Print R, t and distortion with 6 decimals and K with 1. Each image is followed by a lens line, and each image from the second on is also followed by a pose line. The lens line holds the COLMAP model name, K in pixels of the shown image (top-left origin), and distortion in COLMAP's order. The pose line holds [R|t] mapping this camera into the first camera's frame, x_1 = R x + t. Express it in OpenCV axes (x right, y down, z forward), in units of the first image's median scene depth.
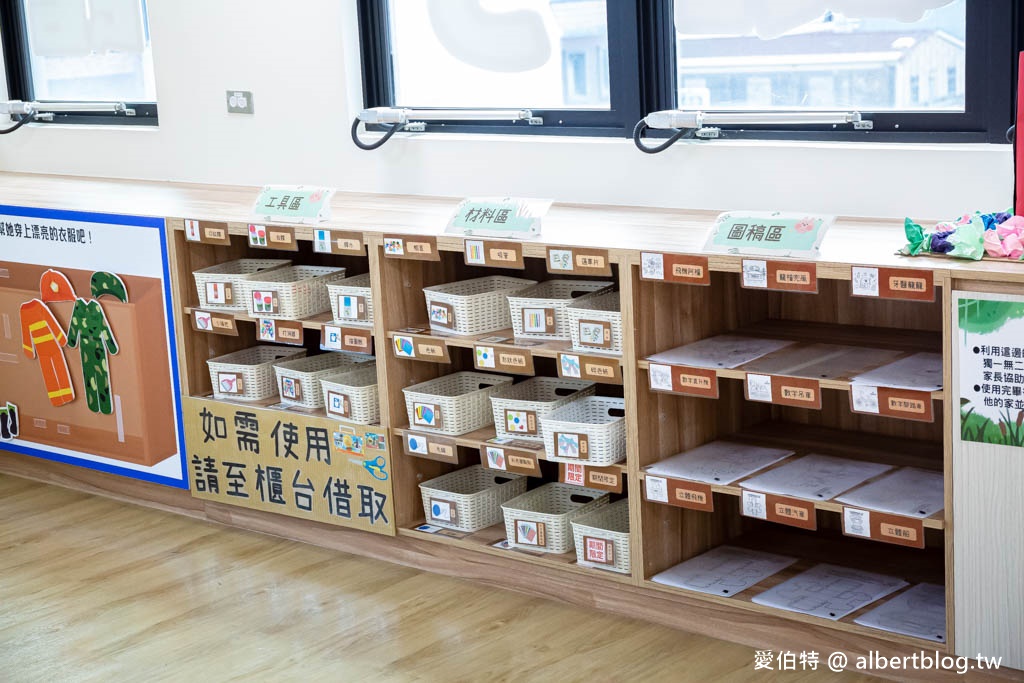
lens RADIAL K [[1787.8, 0, 506.2], [0, 1787.8, 337.1], [0, 0, 1]] dist [0.172168, 0.000000]
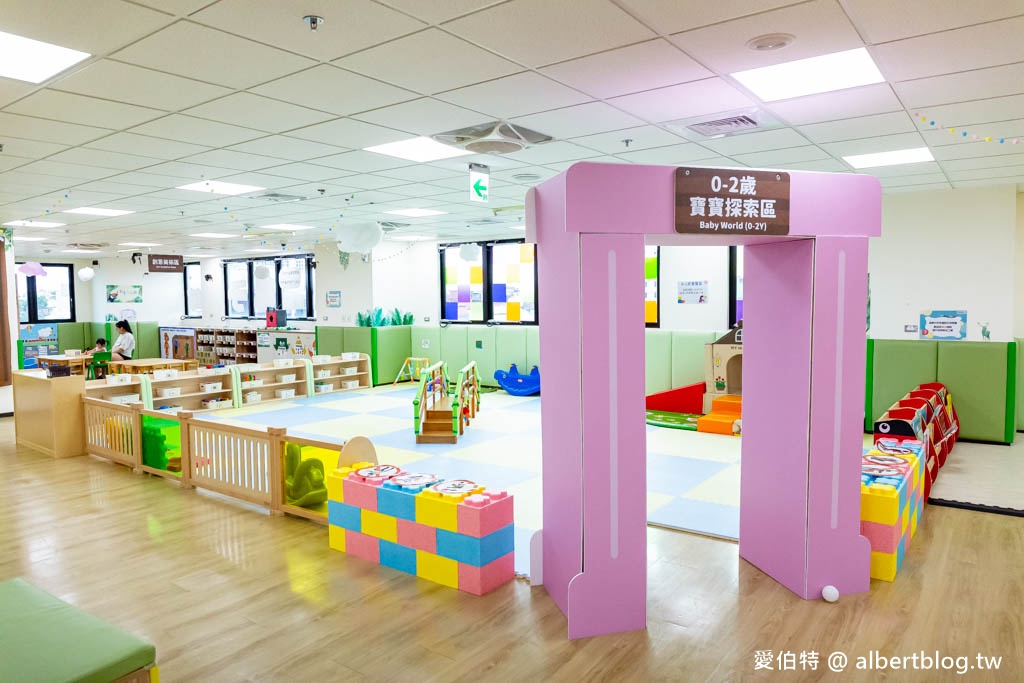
lens RADIAL K [[709.5, 0, 521.4], [0, 709.5, 341.4], [0, 0, 1]] dist [-0.004562, 0.012285]
pose [[0.997423, 0.036930, 0.061511, 1.209678], [-0.028359, 0.990467, -0.134800, 0.424956], [-0.065902, 0.132708, 0.988962, -2.494693]]
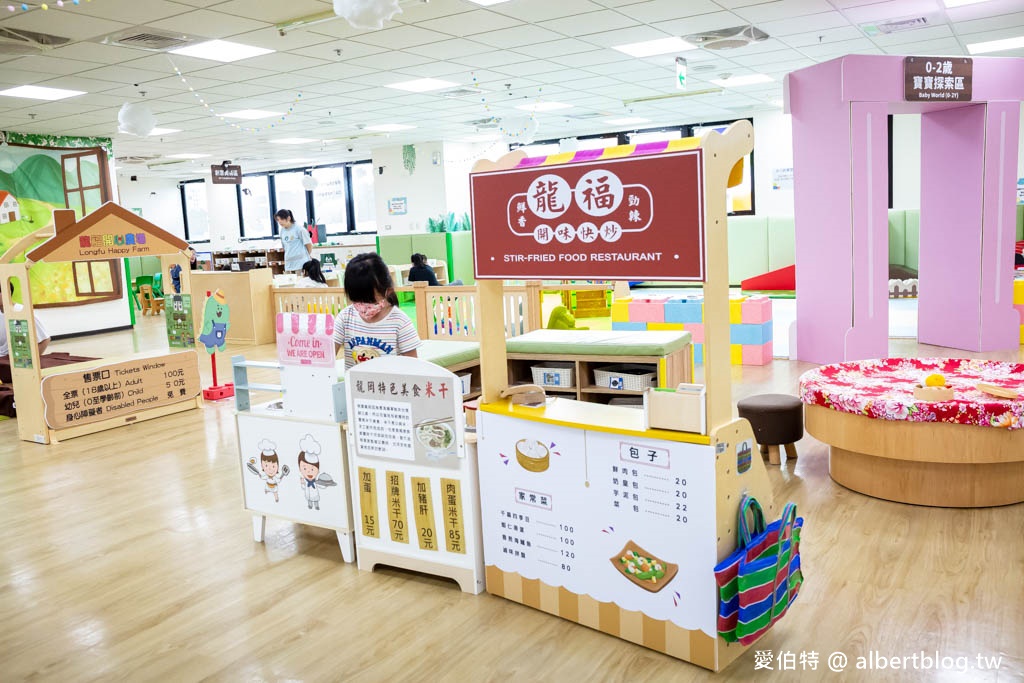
lens RADIAL K [[901.1, 0, 516.5], [0, 901.1, 344.3], [0, 0, 1]] dist [-0.034560, 0.036604]
pose [[0.990130, -0.019202, 0.138828, 0.590278], [0.029229, 0.997080, -0.070554, 0.677483], [-0.137068, 0.073915, 0.987800, -3.079799]]
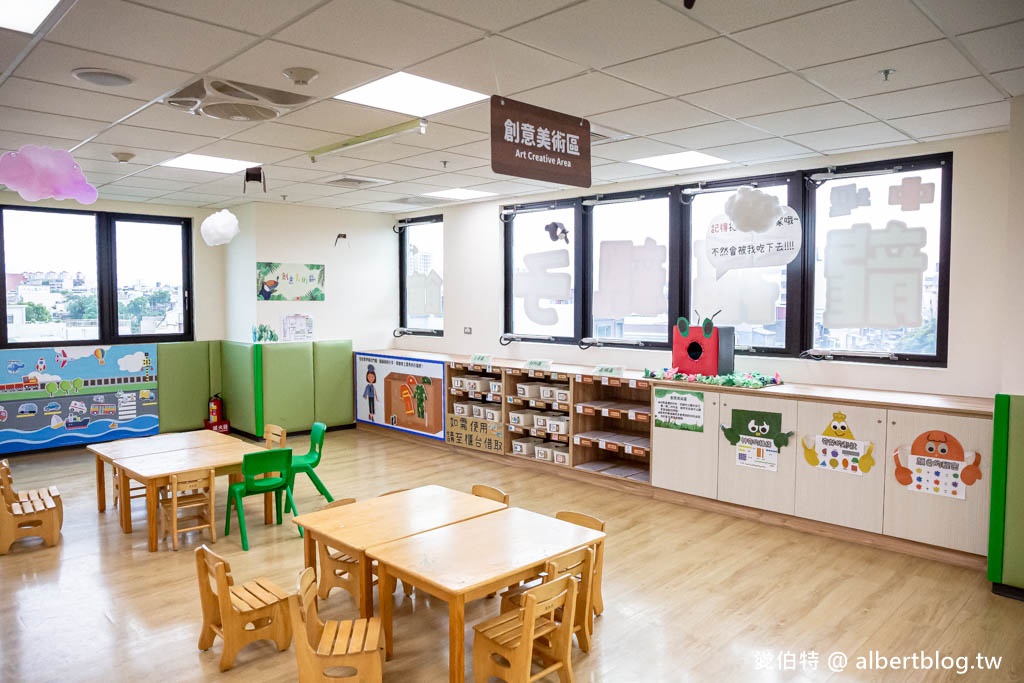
lens RADIAL K [[709.5, 0, 508.8], [0, 709.5, 342.4], [0, 0, 1]] dist [-0.004562, 0.012285]
pose [[0.995345, 0.057120, -0.077631, 0.043529], [-0.066793, 0.989478, -0.128340, 0.074676], [0.069483, 0.132928, 0.988687, -0.402373]]
